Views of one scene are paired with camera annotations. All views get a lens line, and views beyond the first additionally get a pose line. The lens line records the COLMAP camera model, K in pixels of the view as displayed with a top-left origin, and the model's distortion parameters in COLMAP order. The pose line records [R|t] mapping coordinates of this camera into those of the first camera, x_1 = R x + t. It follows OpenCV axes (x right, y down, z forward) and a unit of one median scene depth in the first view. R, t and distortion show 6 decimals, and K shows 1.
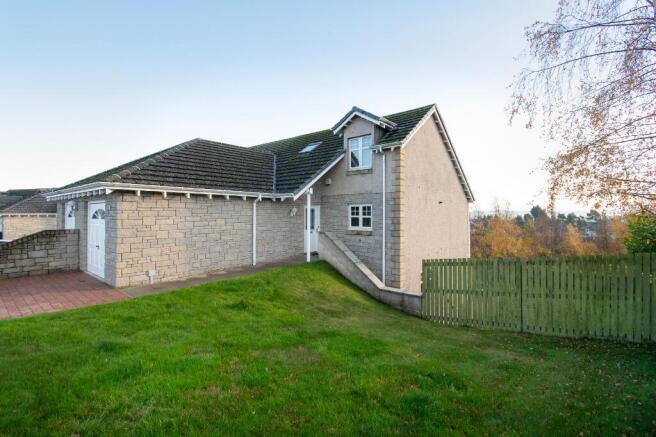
lens RADIAL K [[304.0, 0, 328.5], [0, 304.0, 214.7], [0, 0, 1]] dist [-0.000762, -0.000266]
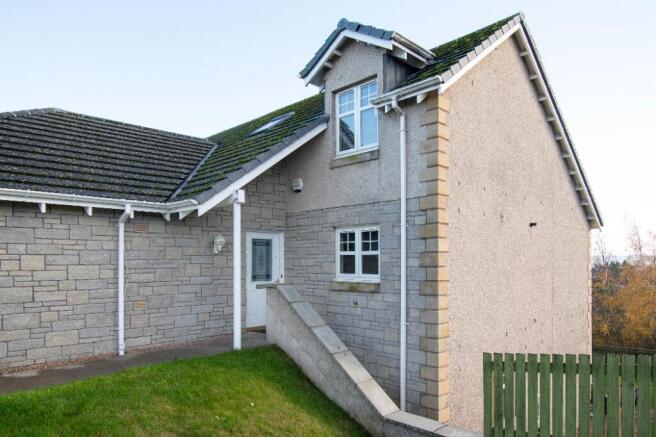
lens RADIAL K [[448.2, 0, 321.1], [0, 448.2, 266.7], [0, 0, 1]] dist [-0.004594, -0.007071]
pose [[0.995733, -0.004504, -0.092171, 0.121902], [0.005216, 0.999958, 0.007485, 0.024038], [0.092133, -0.007934, 0.995715, 0.320360]]
